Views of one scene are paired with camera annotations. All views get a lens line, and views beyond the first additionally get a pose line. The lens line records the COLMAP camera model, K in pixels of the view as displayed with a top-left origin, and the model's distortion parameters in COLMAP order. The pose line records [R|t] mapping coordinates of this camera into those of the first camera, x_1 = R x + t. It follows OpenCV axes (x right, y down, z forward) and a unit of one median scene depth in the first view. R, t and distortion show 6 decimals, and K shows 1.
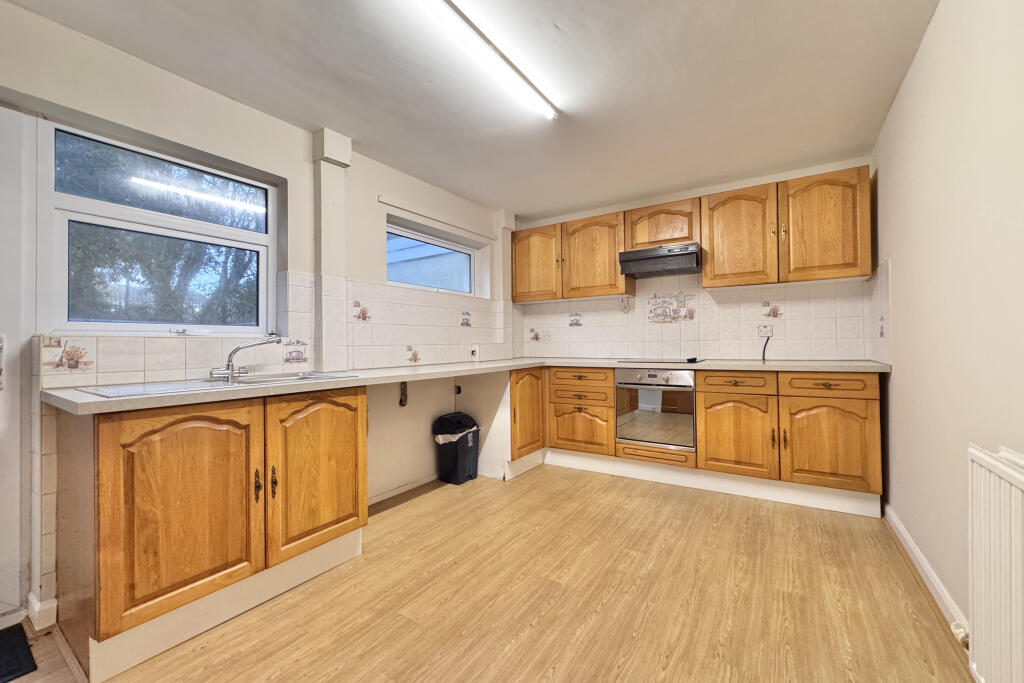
lens RADIAL K [[407.1, 0, 511.0], [0, 407.1, 338.5], [0, 0, 1]] dist [-0.001892, 0.000451]
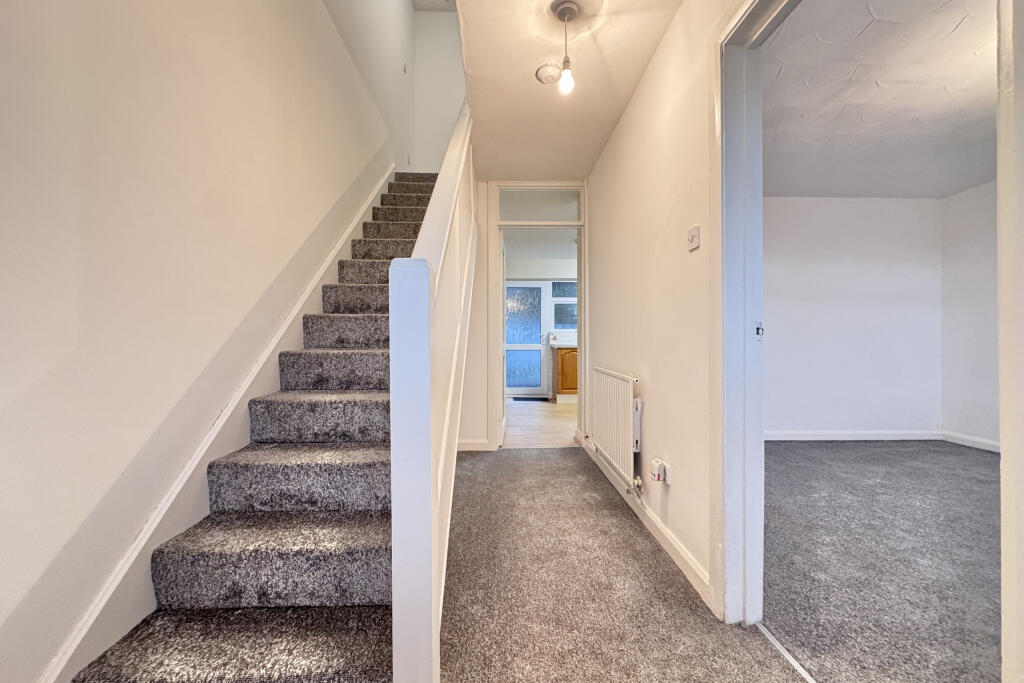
lens RADIAL K [[407.1, 0, 511.5], [0, 407.1, 339.9], [0, 0, 1]] dist [-0.001892, 0.000451]
pose [[0.584916, 0.009127, -0.811043, 1.753856], [0.004470, 0.999885, 0.014476, 0.008359], [0.811082, -0.012092, 0.584808, -1.546292]]
